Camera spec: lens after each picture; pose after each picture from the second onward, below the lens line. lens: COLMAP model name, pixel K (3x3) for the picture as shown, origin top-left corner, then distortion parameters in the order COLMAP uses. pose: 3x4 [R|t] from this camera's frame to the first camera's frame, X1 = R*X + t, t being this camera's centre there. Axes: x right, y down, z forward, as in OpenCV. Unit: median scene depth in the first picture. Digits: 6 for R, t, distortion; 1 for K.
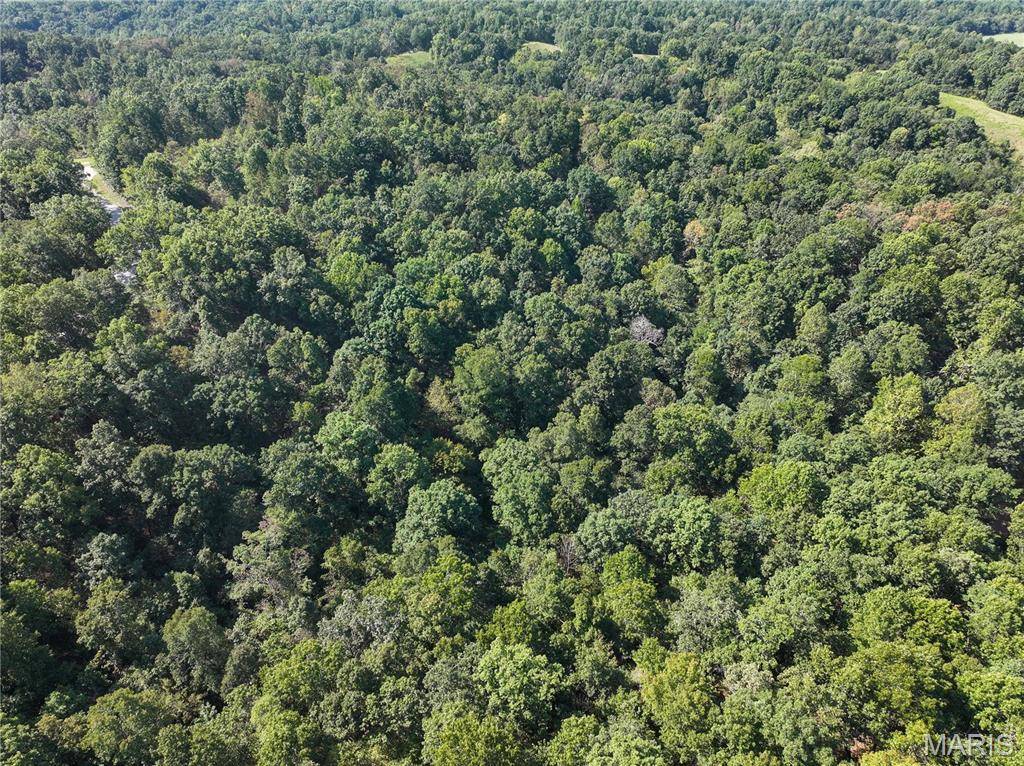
lens RADIAL K [[719.1, 0, 512.0], [0, 719.1, 383.0], [0, 0, 1]] dist [-0.004617, 0.025097]
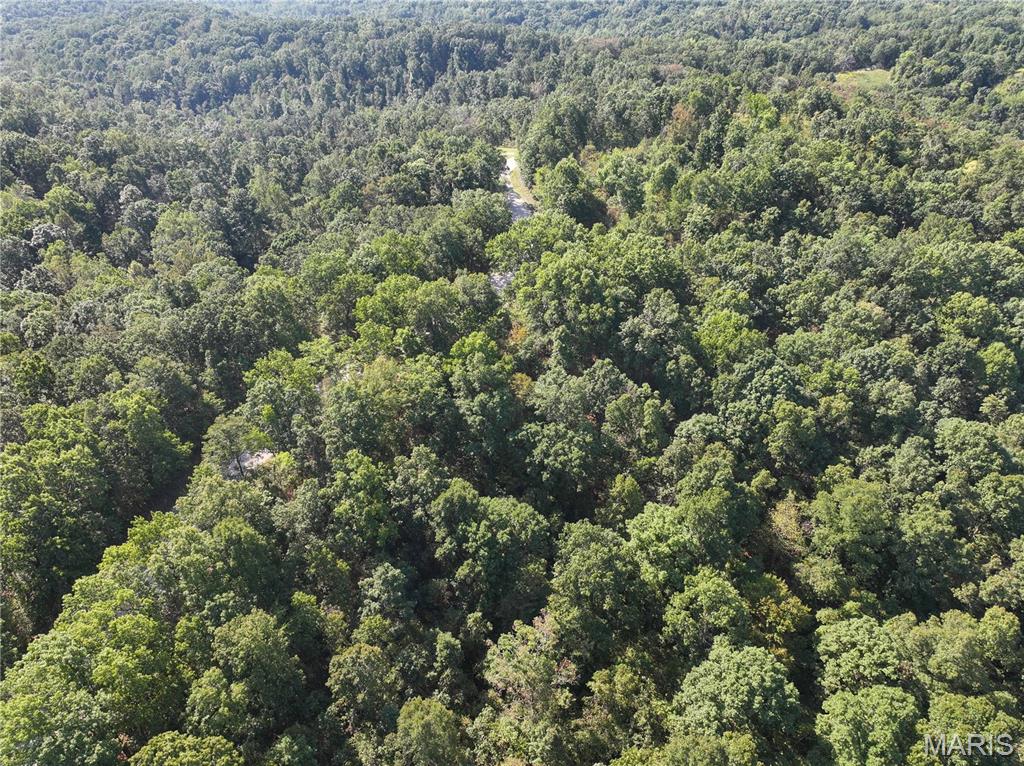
lens RADIAL K [[719.1, 0, 512.0], [0, 719.1, 383.0], [0, 0, 1]] dist [-0.004617, 0.025097]
pose [[0.851780, 0.278710, -0.443611, -0.038255], [-0.280248, 0.957814, 0.063665, -0.069822], [0.442641, 0.070092, 0.893955, 0.107118]]
